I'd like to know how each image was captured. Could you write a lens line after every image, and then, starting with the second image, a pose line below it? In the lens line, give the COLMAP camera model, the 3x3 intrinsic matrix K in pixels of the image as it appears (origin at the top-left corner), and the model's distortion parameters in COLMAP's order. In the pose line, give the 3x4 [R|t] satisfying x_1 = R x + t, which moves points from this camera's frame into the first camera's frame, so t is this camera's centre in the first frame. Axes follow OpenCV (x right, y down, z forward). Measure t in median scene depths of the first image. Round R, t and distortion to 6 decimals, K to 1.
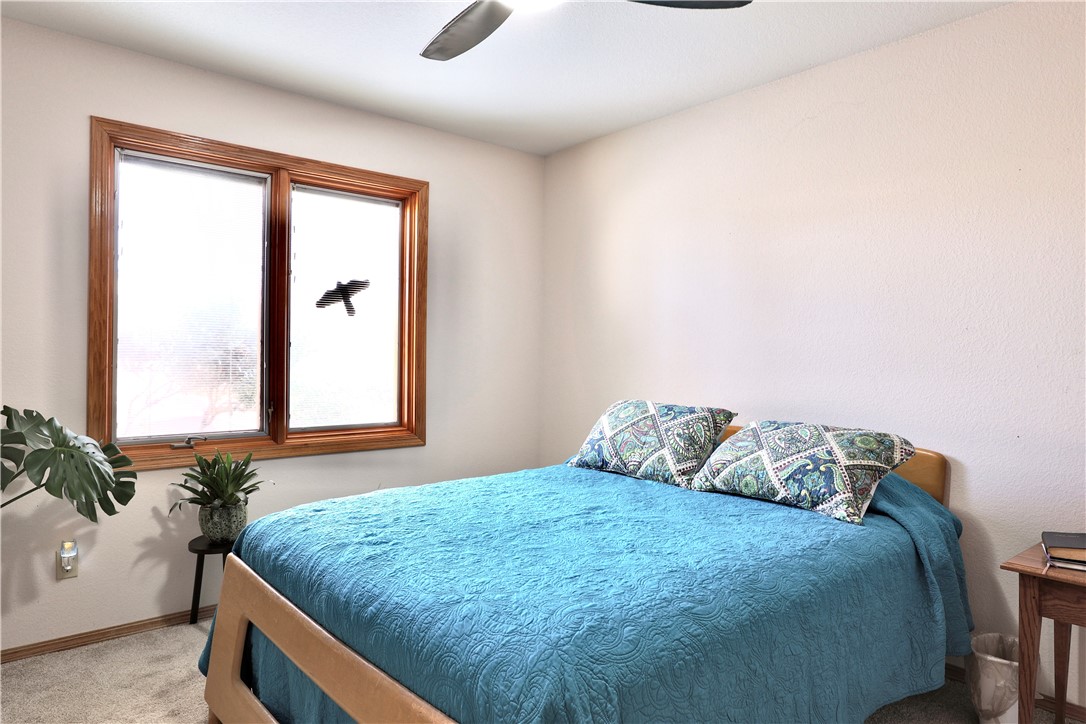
lens RADIAL K [[685.3, 0, 542.3], [0, 685.3, 356.7], [0, 0, 1]] dist [-0.007862, -0.001789]
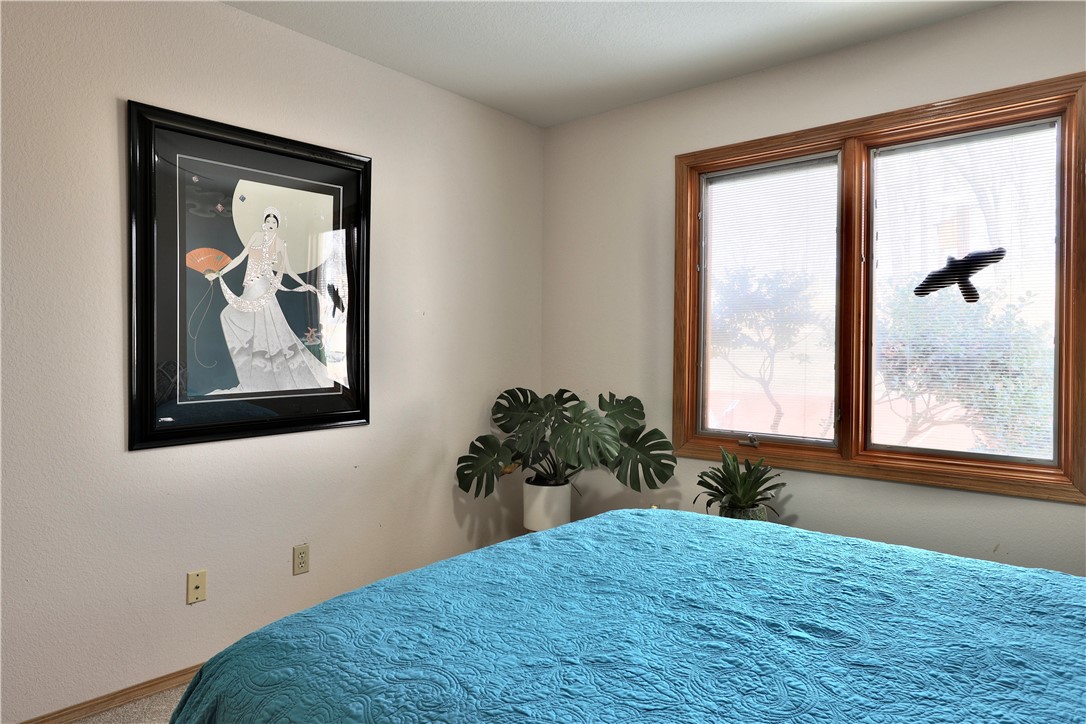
lens RADIAL K [[685.3, 0, 542.4], [0, 685.3, 357.7], [0, 0, 1]] dist [-0.007862, -0.001789]
pose [[0.141237, -0.009474, -0.989930, 0.406152], [-0.016605, 0.999791, -0.011938, 0.016404], [0.989836, 0.018124, 0.141051, 0.497527]]
